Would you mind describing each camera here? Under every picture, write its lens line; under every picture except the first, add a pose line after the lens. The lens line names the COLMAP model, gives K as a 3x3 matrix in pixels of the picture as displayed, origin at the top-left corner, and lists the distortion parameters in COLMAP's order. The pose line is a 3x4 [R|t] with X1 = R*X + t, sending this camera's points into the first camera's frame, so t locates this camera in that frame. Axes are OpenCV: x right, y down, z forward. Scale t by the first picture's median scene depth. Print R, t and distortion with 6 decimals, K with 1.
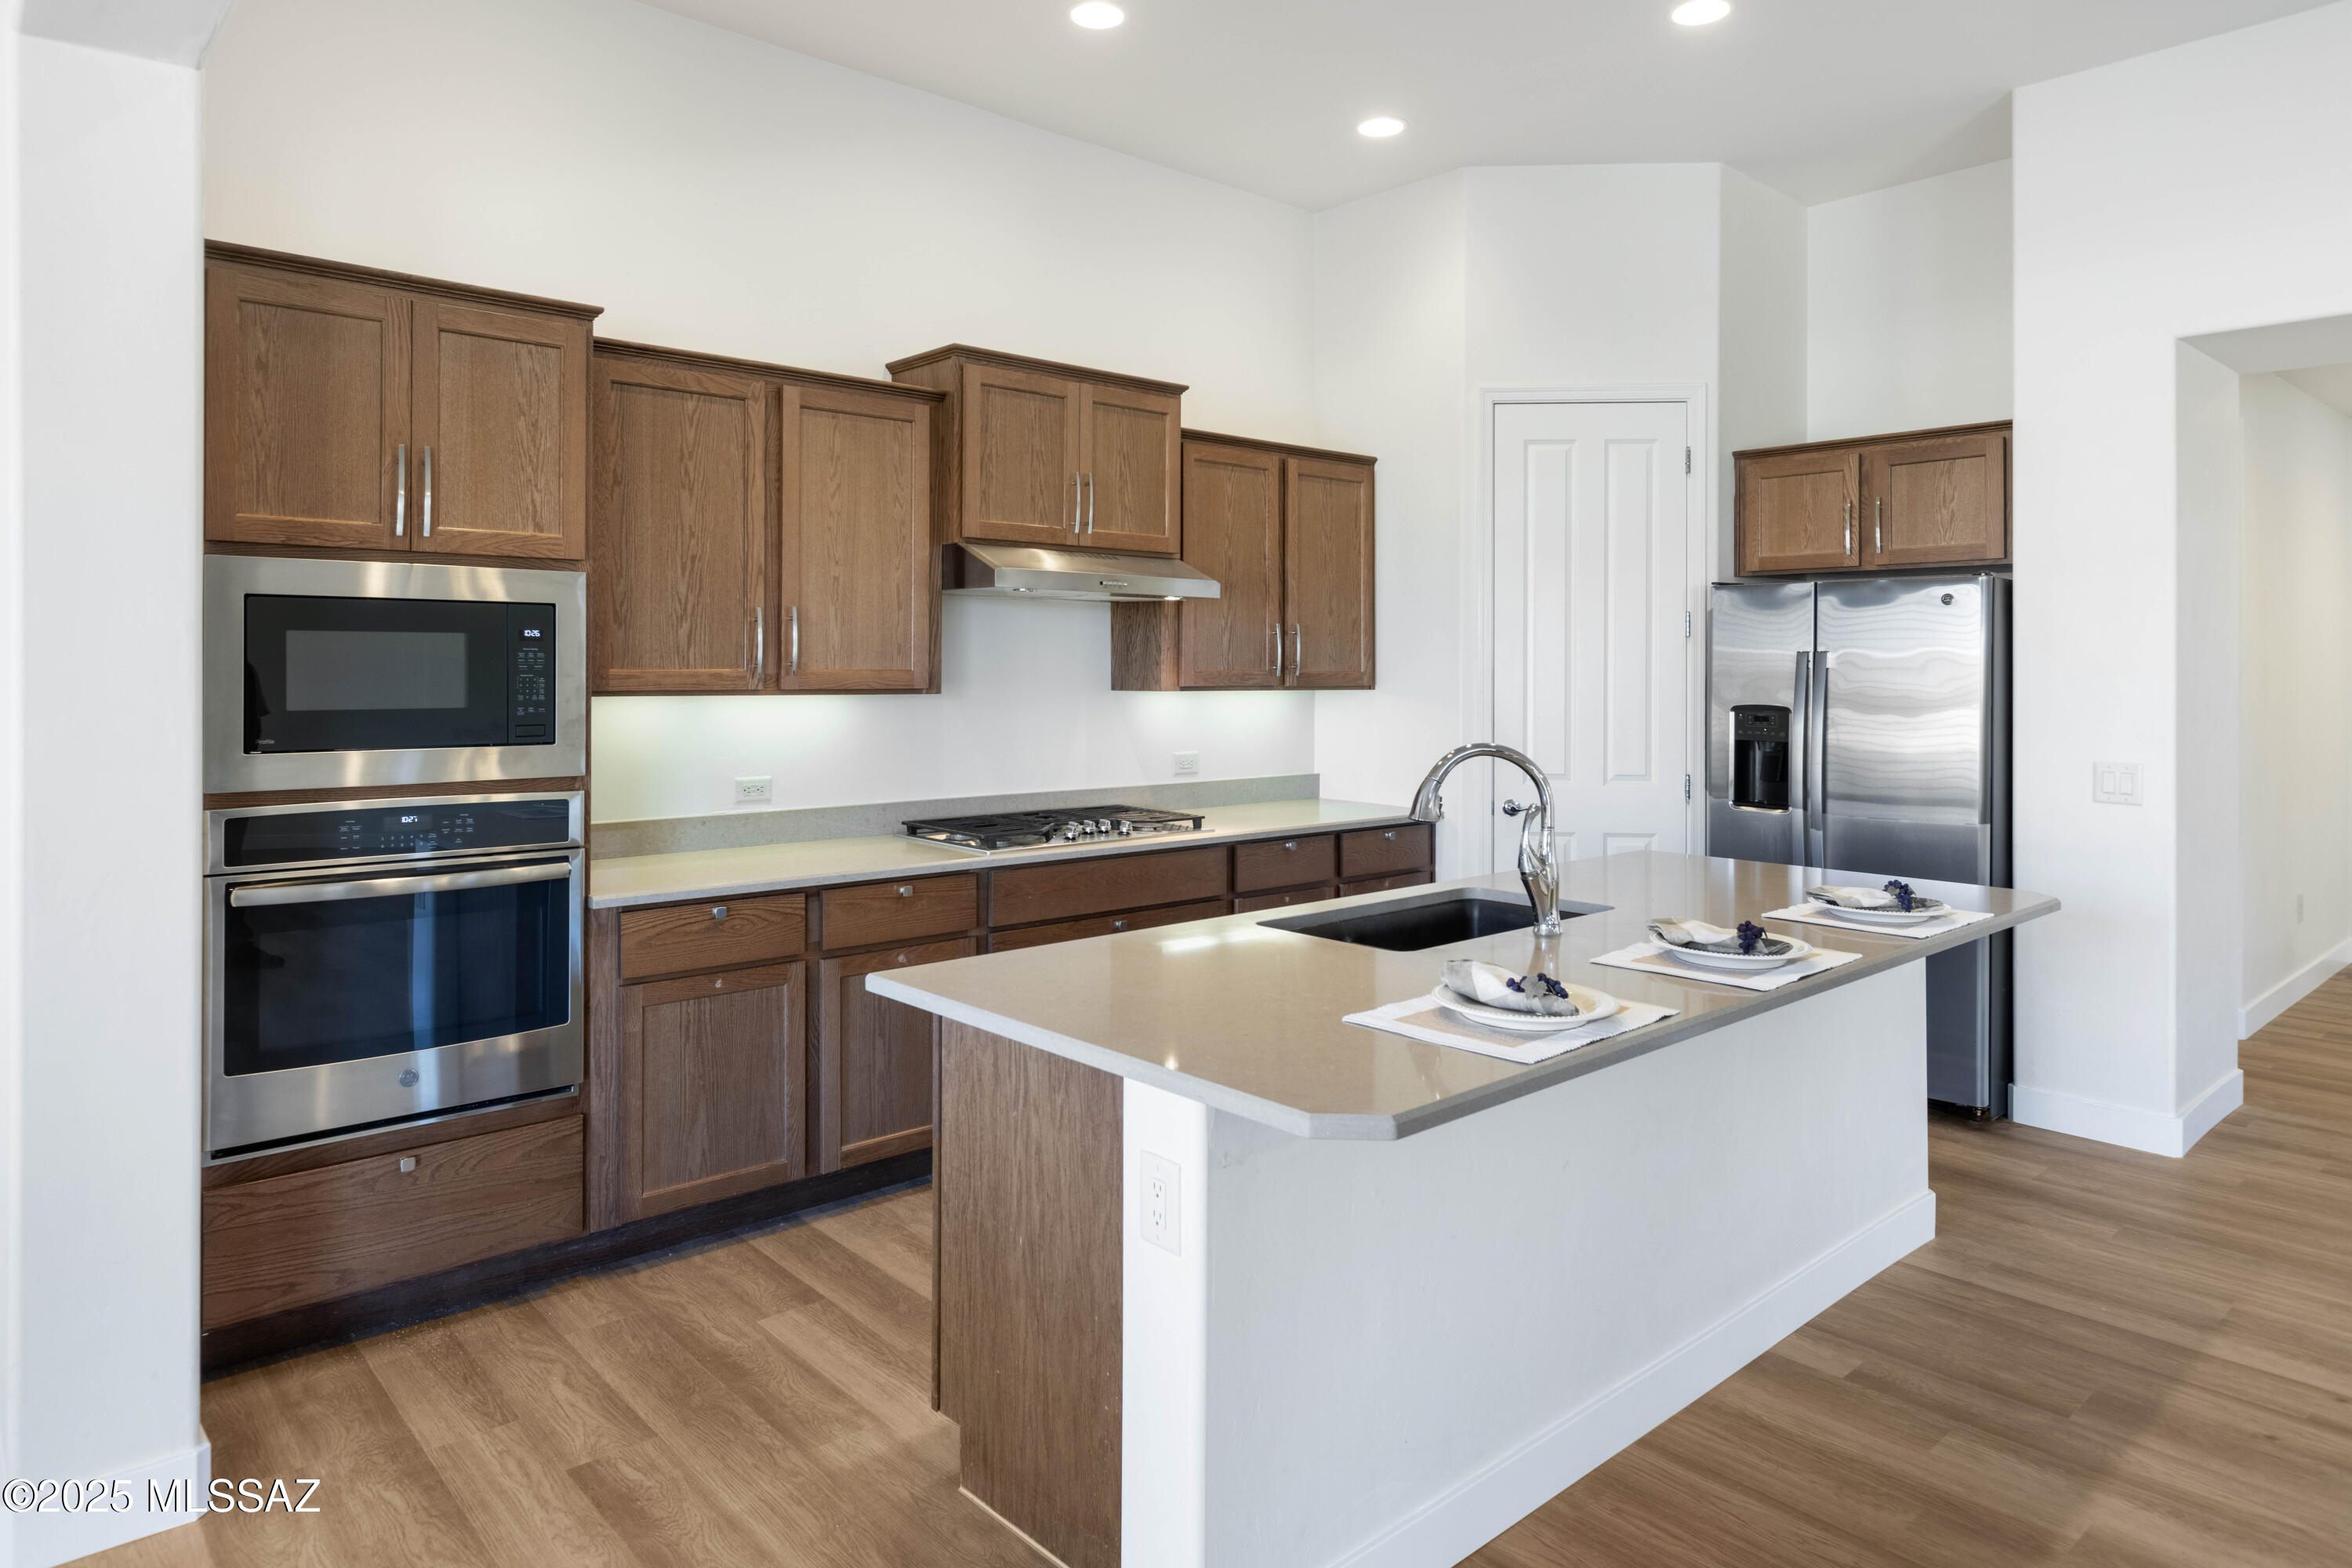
lens RADIAL K [[1429.1, 0, 1175.6], [0, 1429.1, 668.7], [0, 0, 1]] dist [-0.006041, -0.002360]
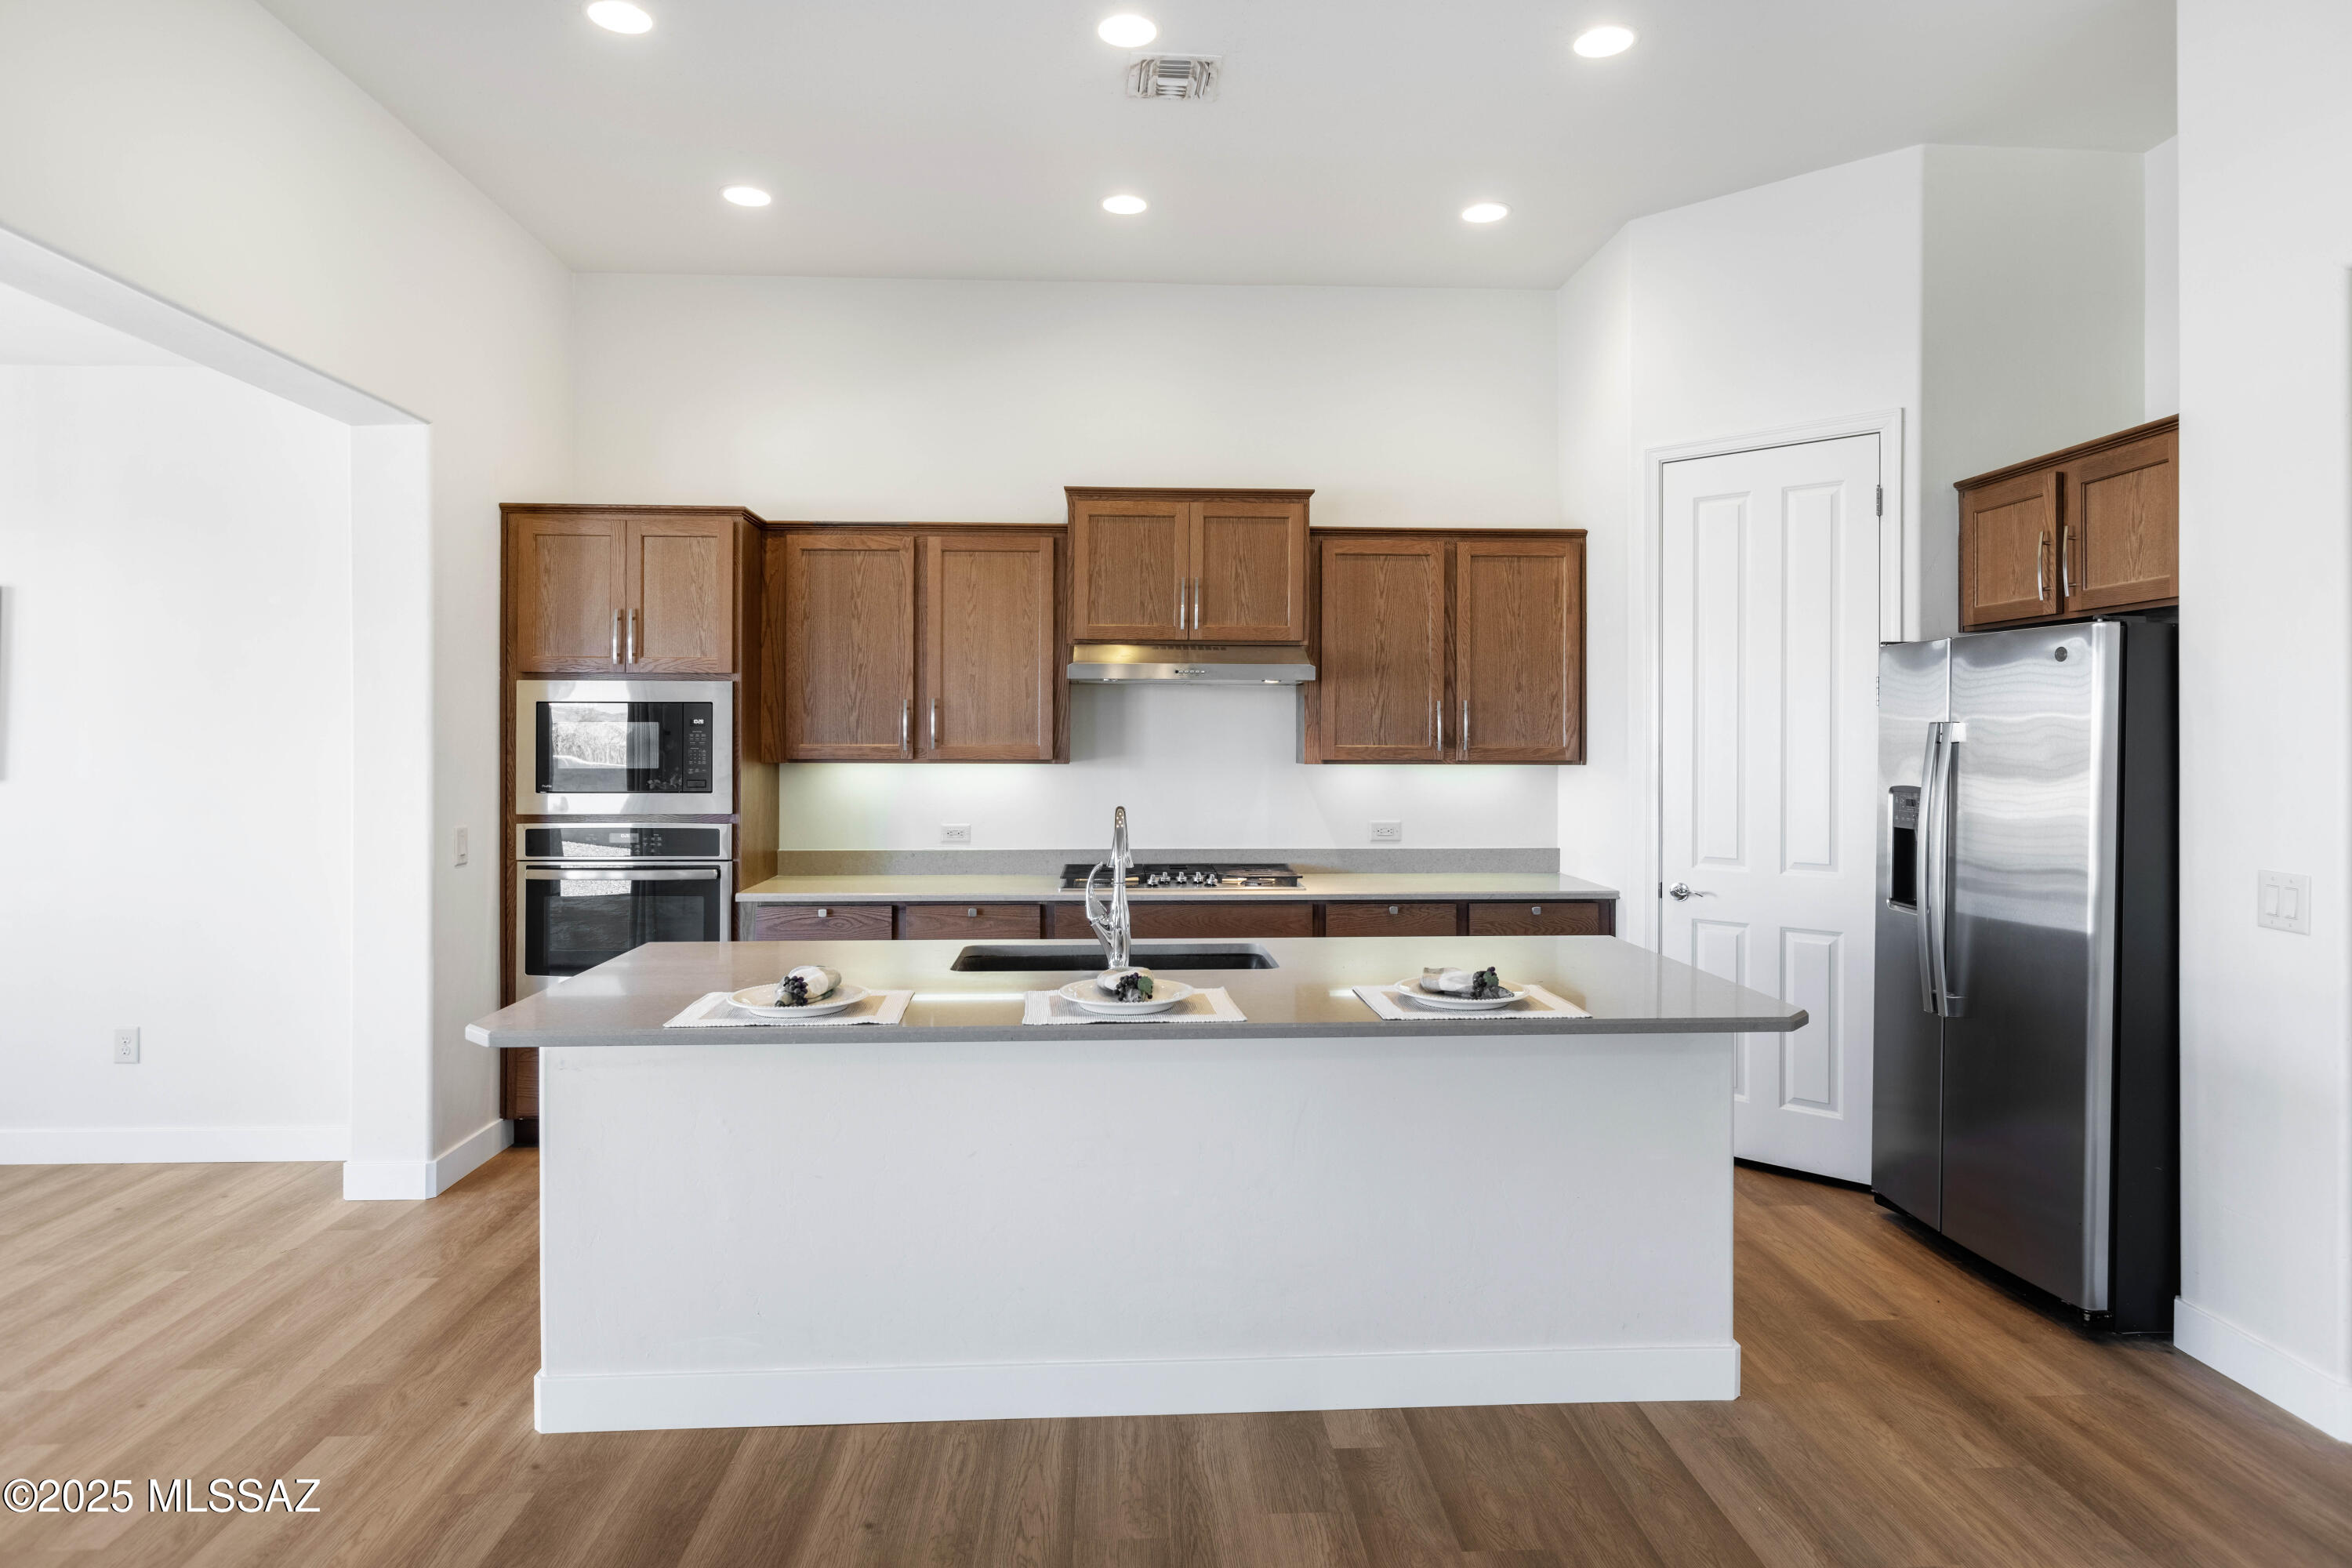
lens RADIAL K [[1350.6, 0, 1181.2], [0, 1350.6, 744.3], [0, 0, 1]] dist [-0.006384, -0.000642]
pose [[0.782617, -0.000681, -0.622503, 0.632975], [0.000544, 1.000000, -0.000409, 0.000830], [0.622503, -0.000018, 0.782617, 0.122343]]
